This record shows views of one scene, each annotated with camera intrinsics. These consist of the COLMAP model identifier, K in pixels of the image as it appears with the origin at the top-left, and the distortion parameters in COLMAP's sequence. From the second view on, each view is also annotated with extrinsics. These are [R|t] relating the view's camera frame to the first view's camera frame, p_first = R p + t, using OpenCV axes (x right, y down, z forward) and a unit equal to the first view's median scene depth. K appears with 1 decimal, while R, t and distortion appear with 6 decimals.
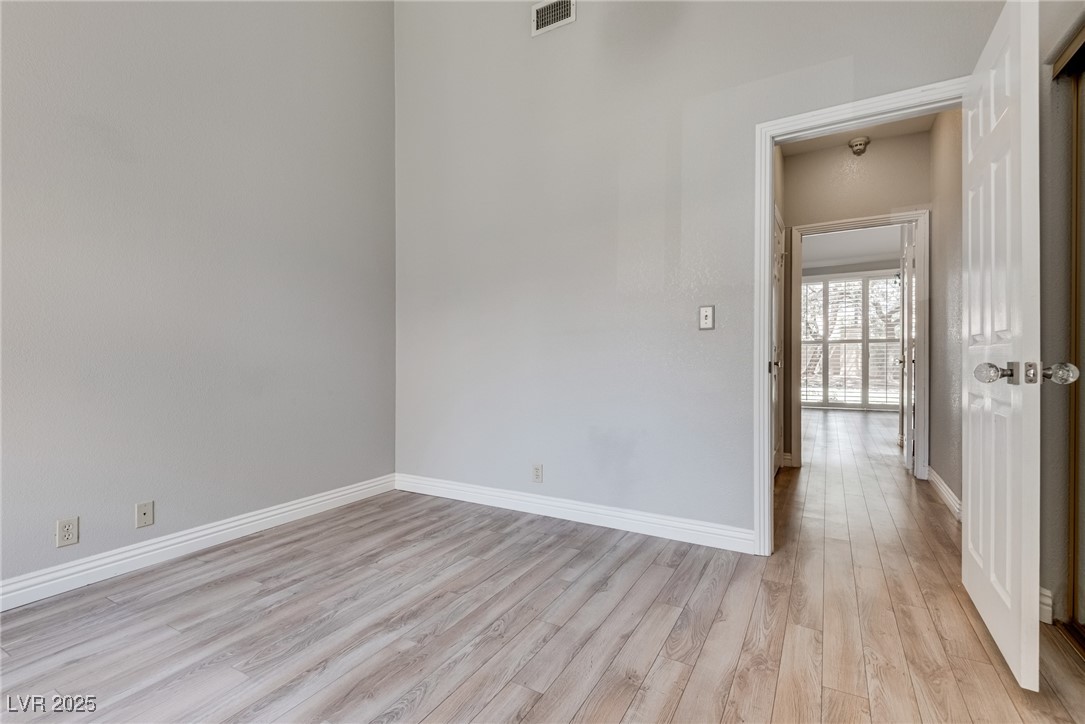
lens RADIAL K [[492.2, 0, 539.3], [0, 492.2, 365.1], [0, 0, 1]] dist [0.018528, -0.012083]
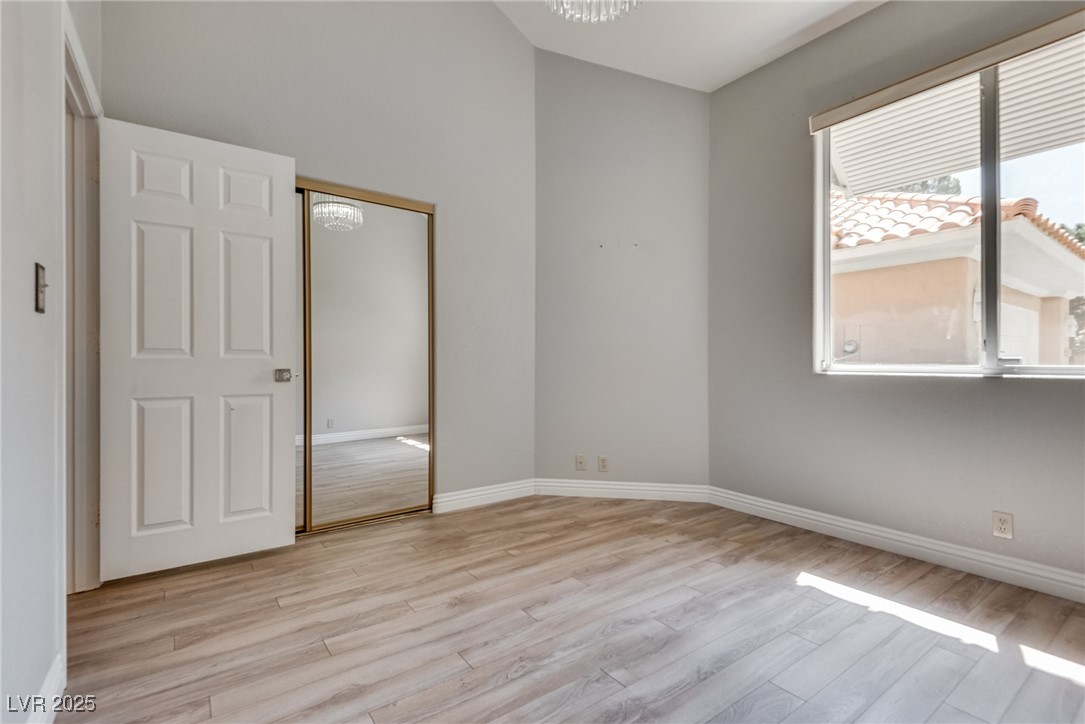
lens RADIAL K [[492.2, 0, 539.3], [0, 492.2, 365.1], [0, 0, 1]] dist [0.018528, -0.012083]
pose [[-0.913822, 0.003828, 0.406097, -0.502737], [0.008550, 0.999915, 0.009815, -0.025746], [-0.406025, 0.012441, -0.913777, 1.870237]]
